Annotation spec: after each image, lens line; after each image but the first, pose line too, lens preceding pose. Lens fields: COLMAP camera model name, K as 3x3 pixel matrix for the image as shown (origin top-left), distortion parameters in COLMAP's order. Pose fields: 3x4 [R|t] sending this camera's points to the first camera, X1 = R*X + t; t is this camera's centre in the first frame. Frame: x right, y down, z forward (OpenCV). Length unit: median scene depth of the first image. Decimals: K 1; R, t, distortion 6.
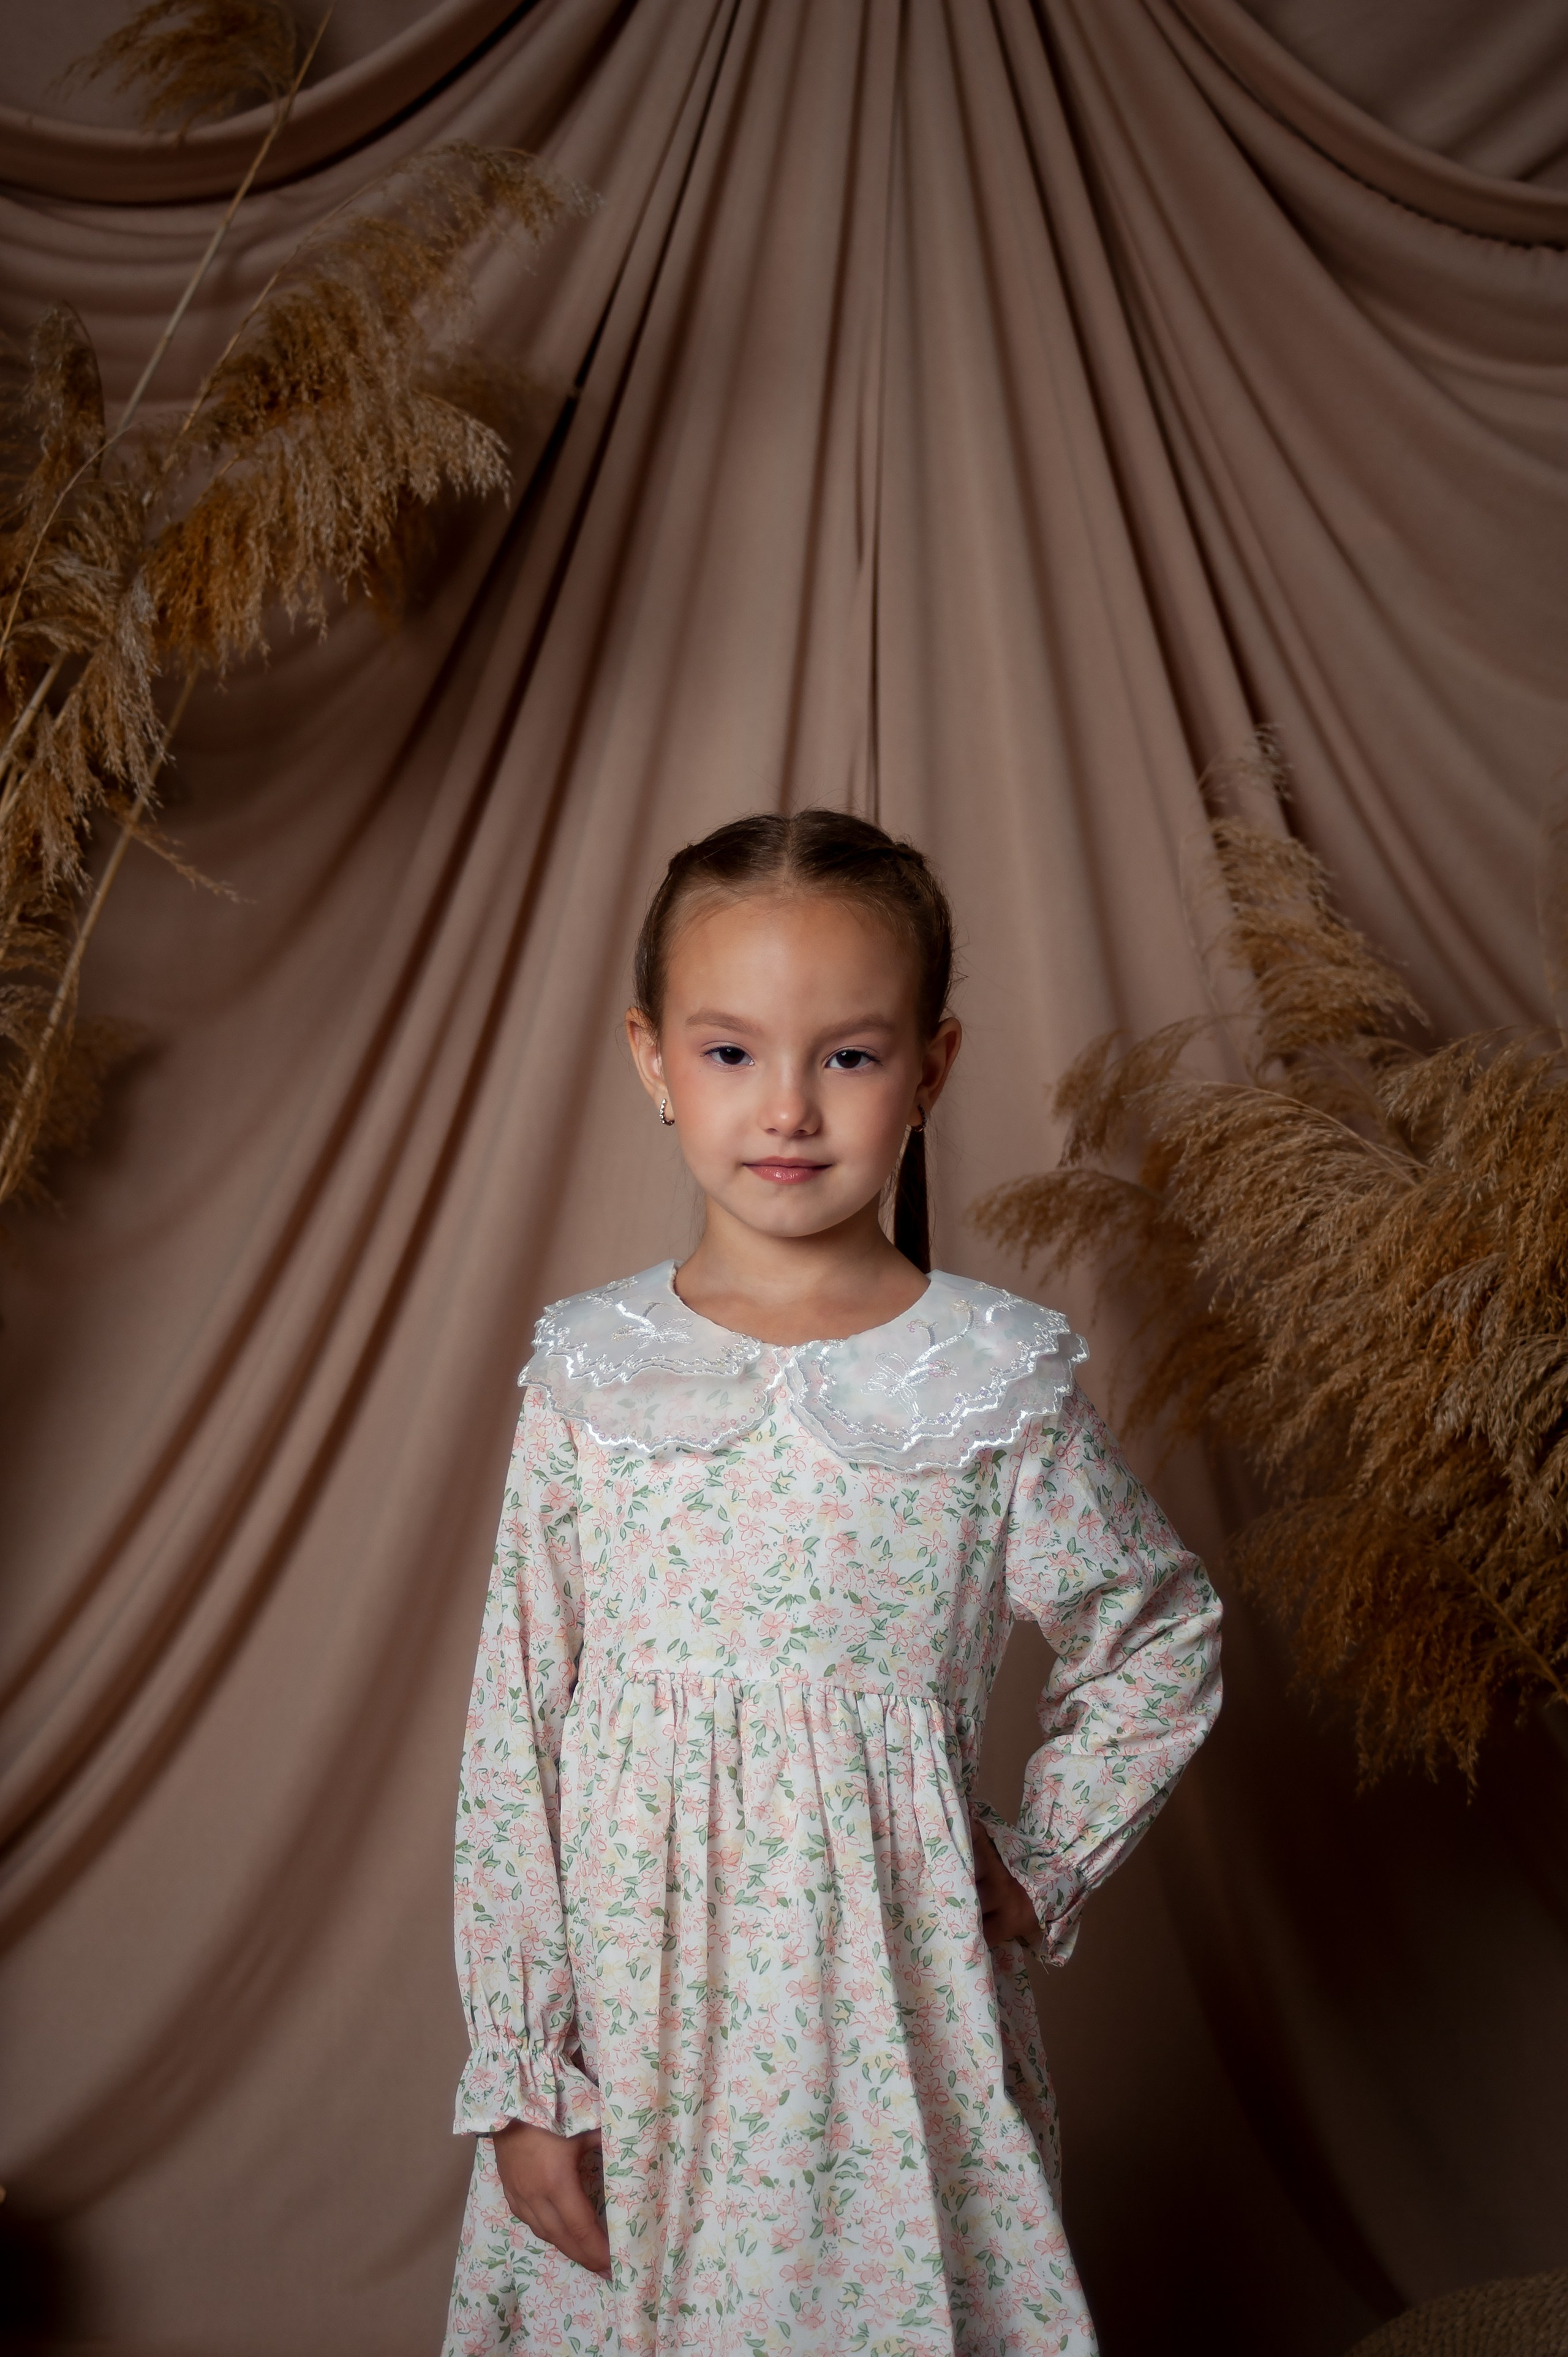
lens RADIAL K [[3611.9, 0, 785.5], [0, 3611.9, 1206.3], [0, 0, 1]] dist [-0.029169, 0.021156]
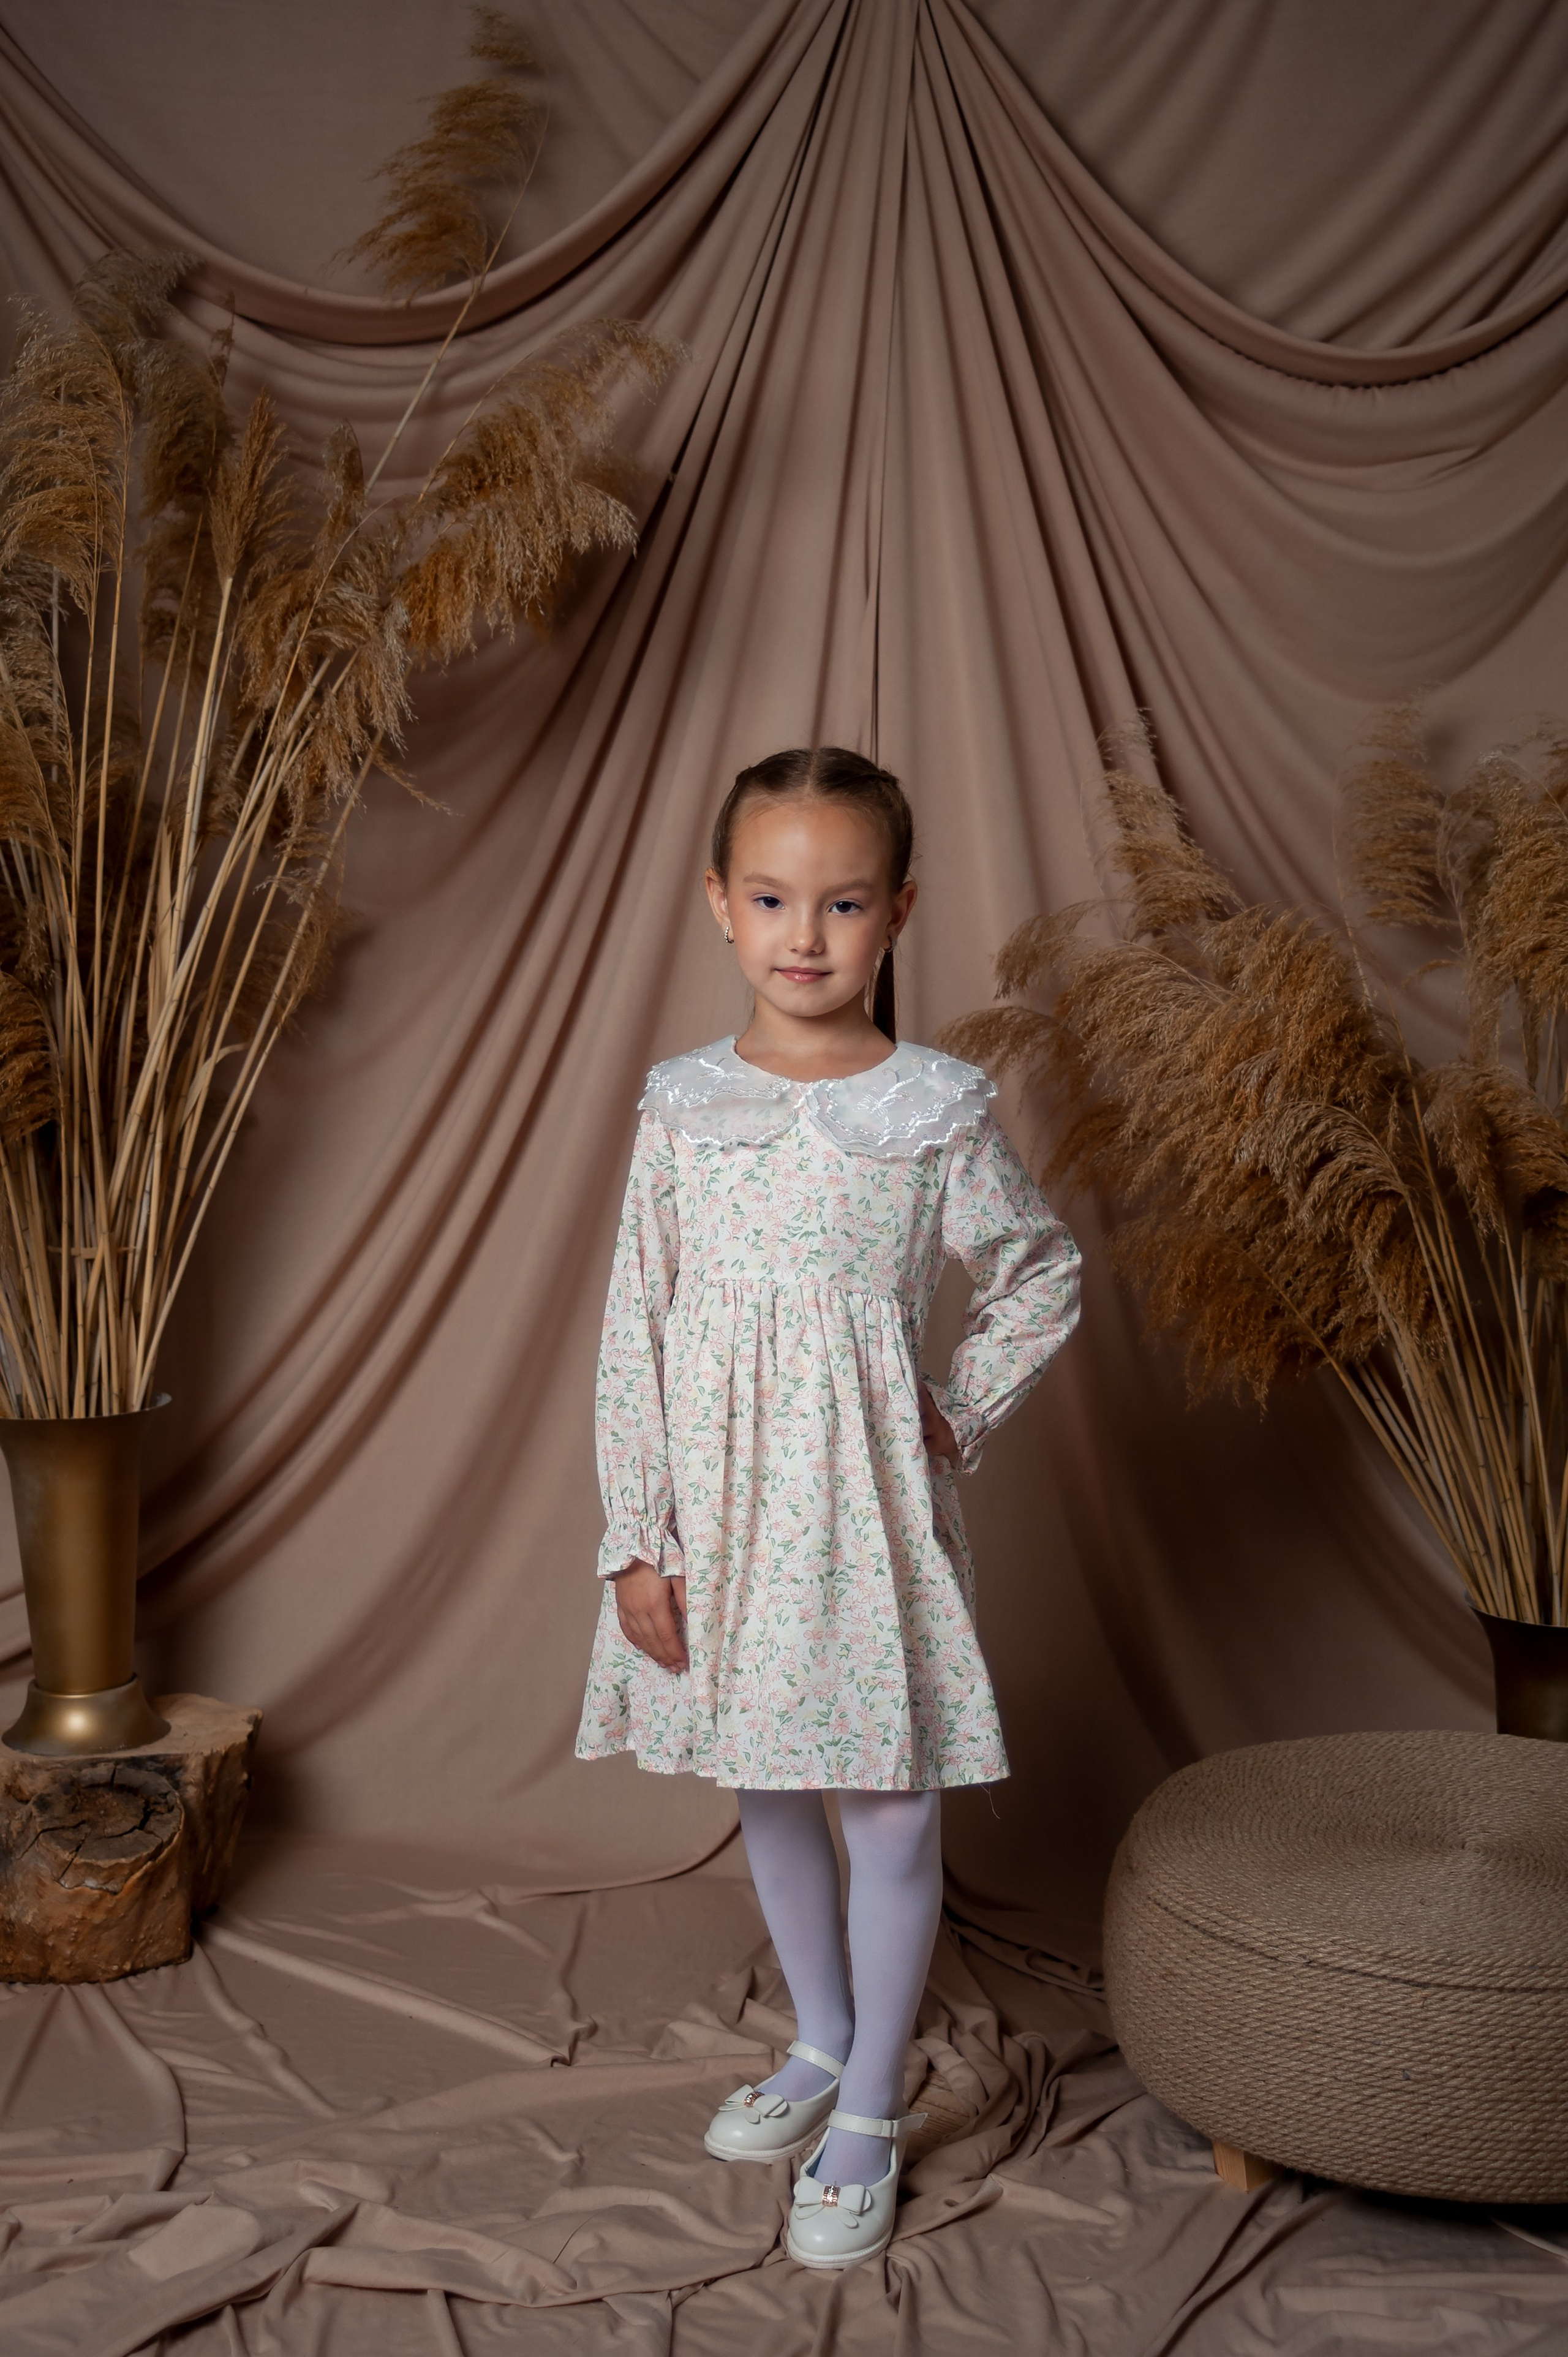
lens RADIAL K [[3231.6, 0, 793.6], [0, 3231.6, 1119.1], [0, 0, 1]] dist [-0.081295, 0.041171]
pose [[0.999920, 0.012622, -0.000019, -0.007482], [-0.012620, 0.999782, -0.016606, 0.063745], [-0.000191, 0.016605, 0.999862, -0.348400]]
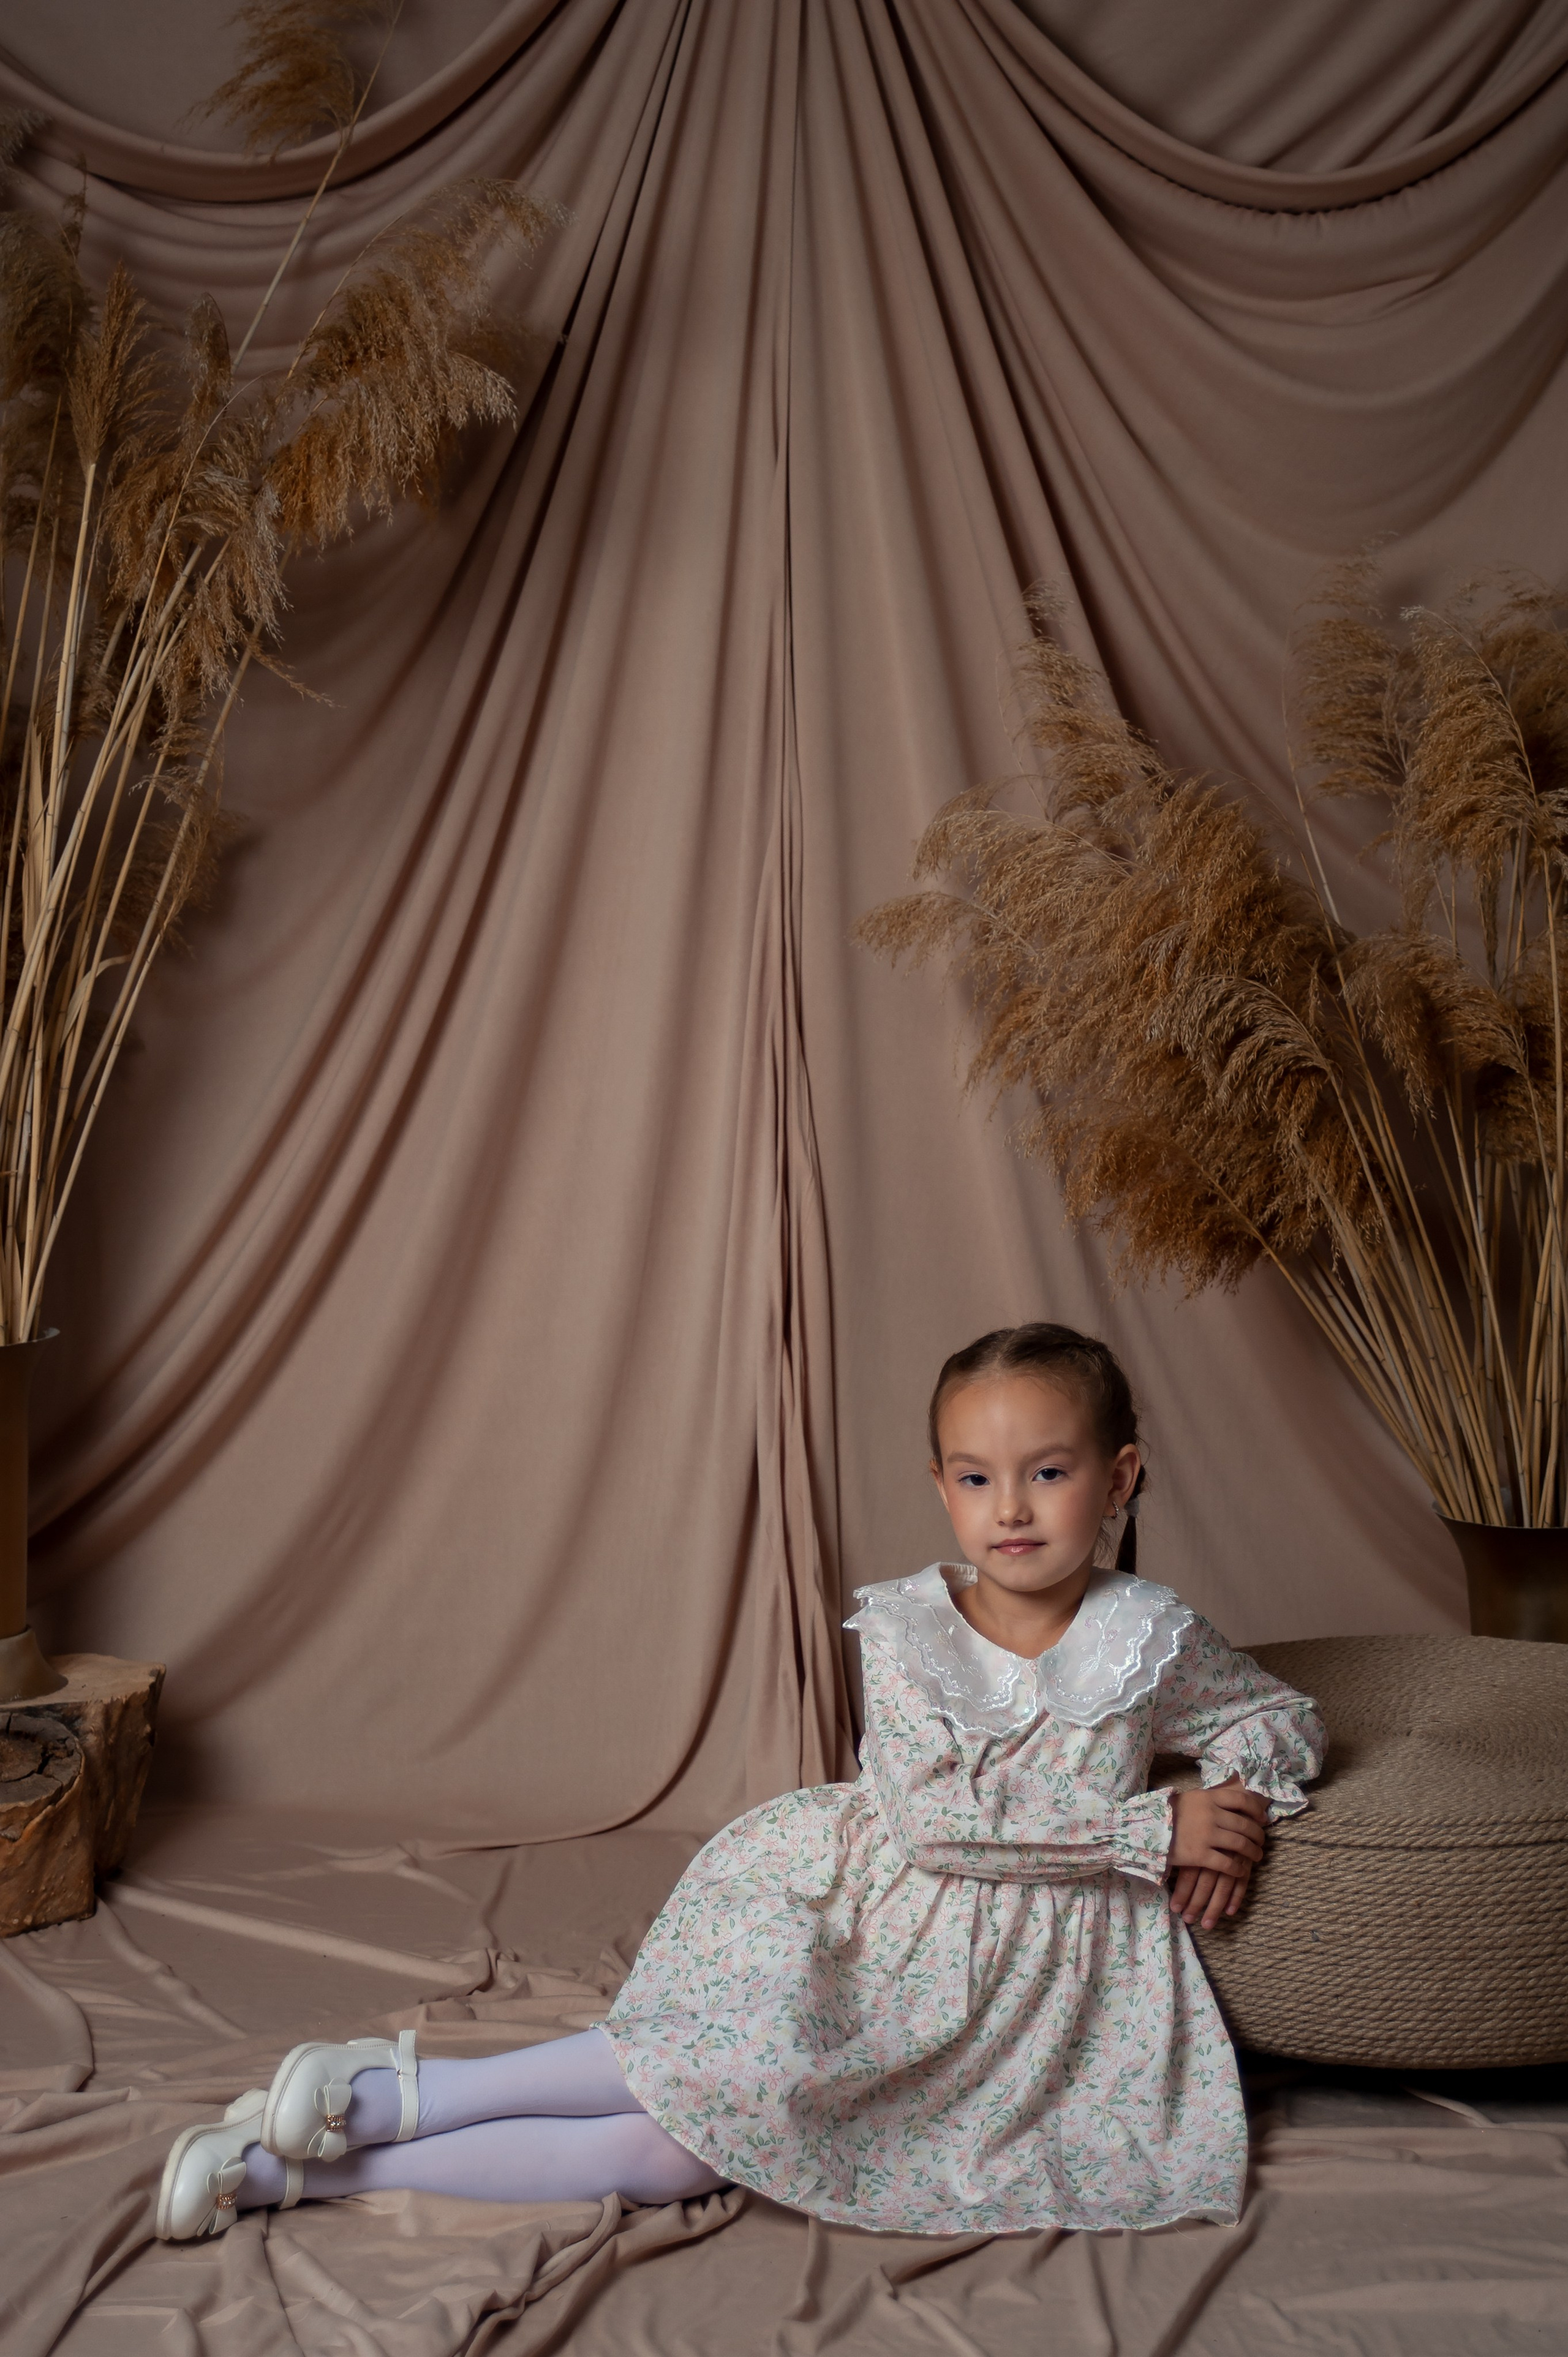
lens RADIAL K [[4170.5, 0, 777.5], [0, 4170.5, 1174.3], [0, 0, 1]] dist [0.045261, 0.025134]
pose [[0.999746, -0.015396, -0.016482, 0.051544], [0.015394, 0.999881, -0.000231, 0.107351], [0.016483, -0.000022, 0.999864, -0.679035]]
